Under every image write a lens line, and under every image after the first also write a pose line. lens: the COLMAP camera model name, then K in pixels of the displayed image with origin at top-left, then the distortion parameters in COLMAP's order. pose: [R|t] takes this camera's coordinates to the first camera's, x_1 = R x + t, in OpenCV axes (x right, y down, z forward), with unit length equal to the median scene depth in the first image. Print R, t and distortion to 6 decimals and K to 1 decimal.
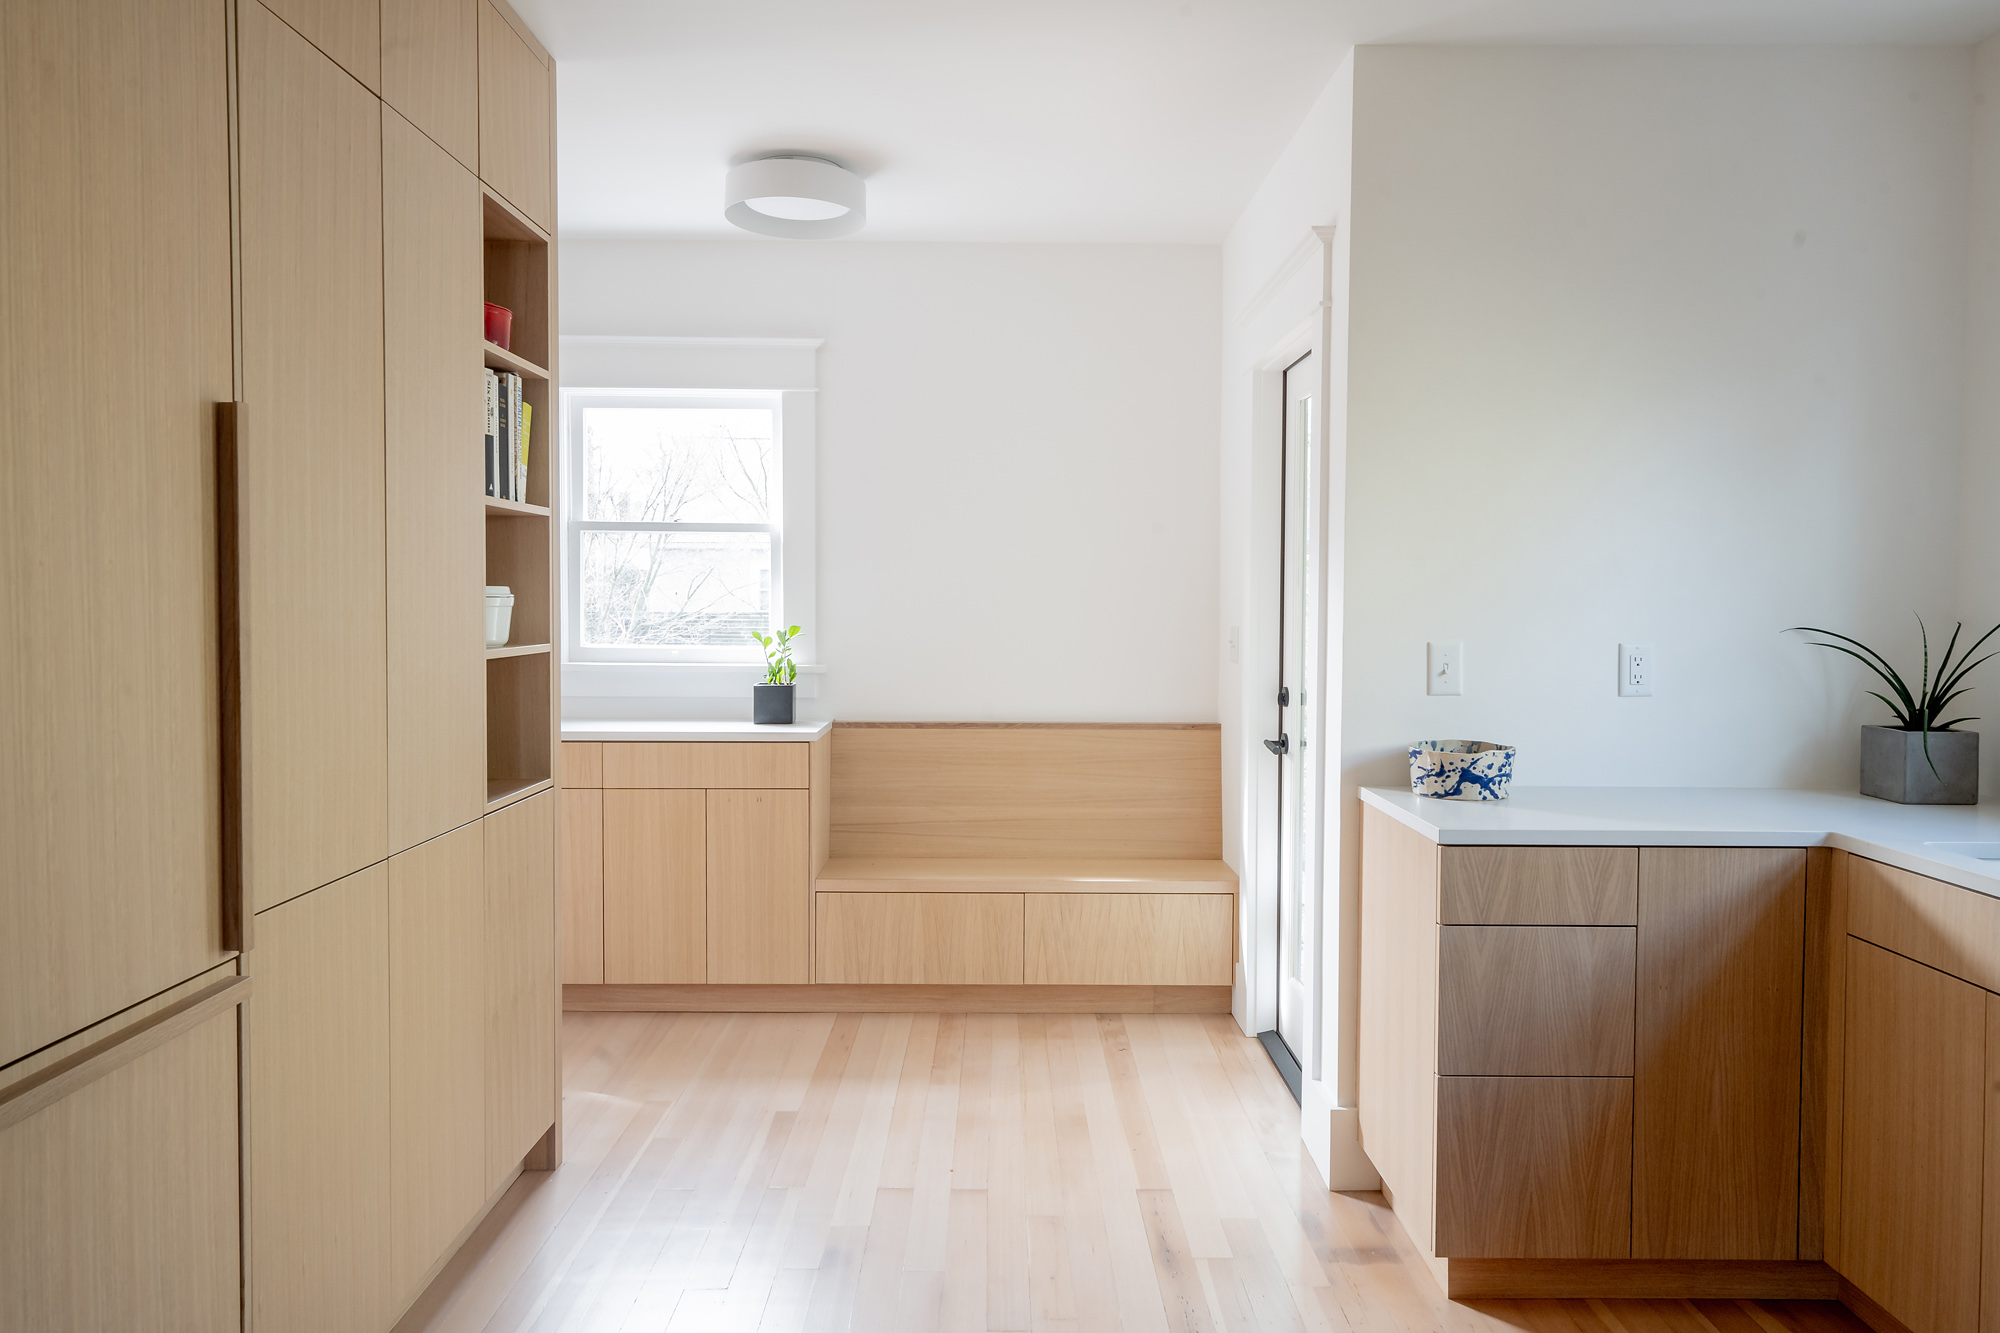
lens RADIAL K [[1263.9, 0, 941.1], [0, 1263.9, 638.4], [0, 0, 1]] dist [0.019061, -0.001193]
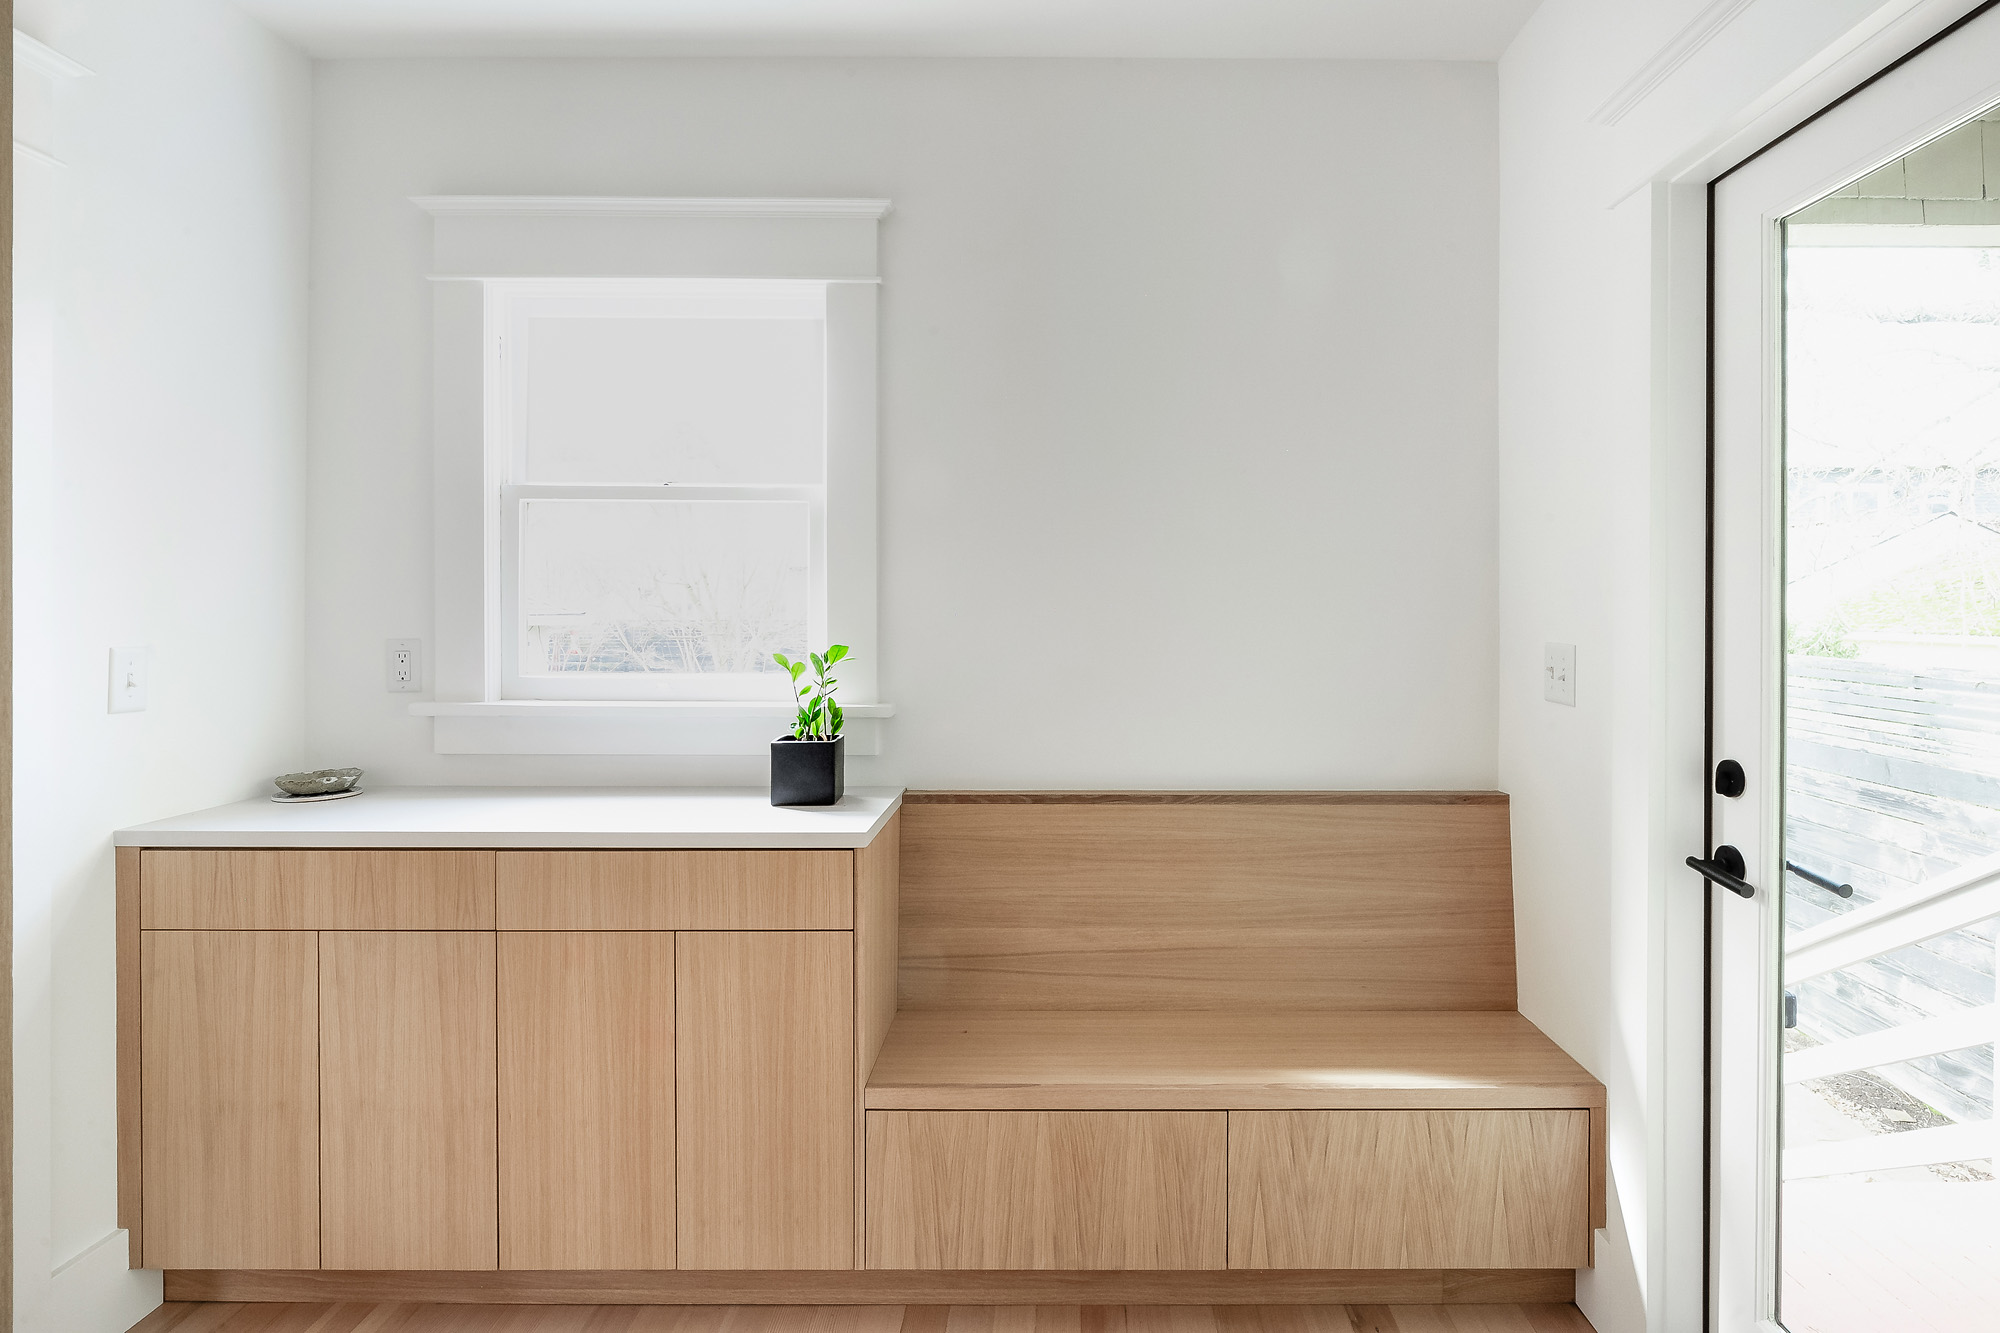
lens RADIAL K [[1070.1, 0, 910.9], [0, 1070.1, 633.5], [0, 0, 1]] dist [0.052993, -0.000016]
pose [[0.993780, -0.000386, -0.111358, -0.021742], [-0.000132, 0.999989, -0.004648, -0.013245], [0.111358, 0.004633, 0.993770, 0.475270]]
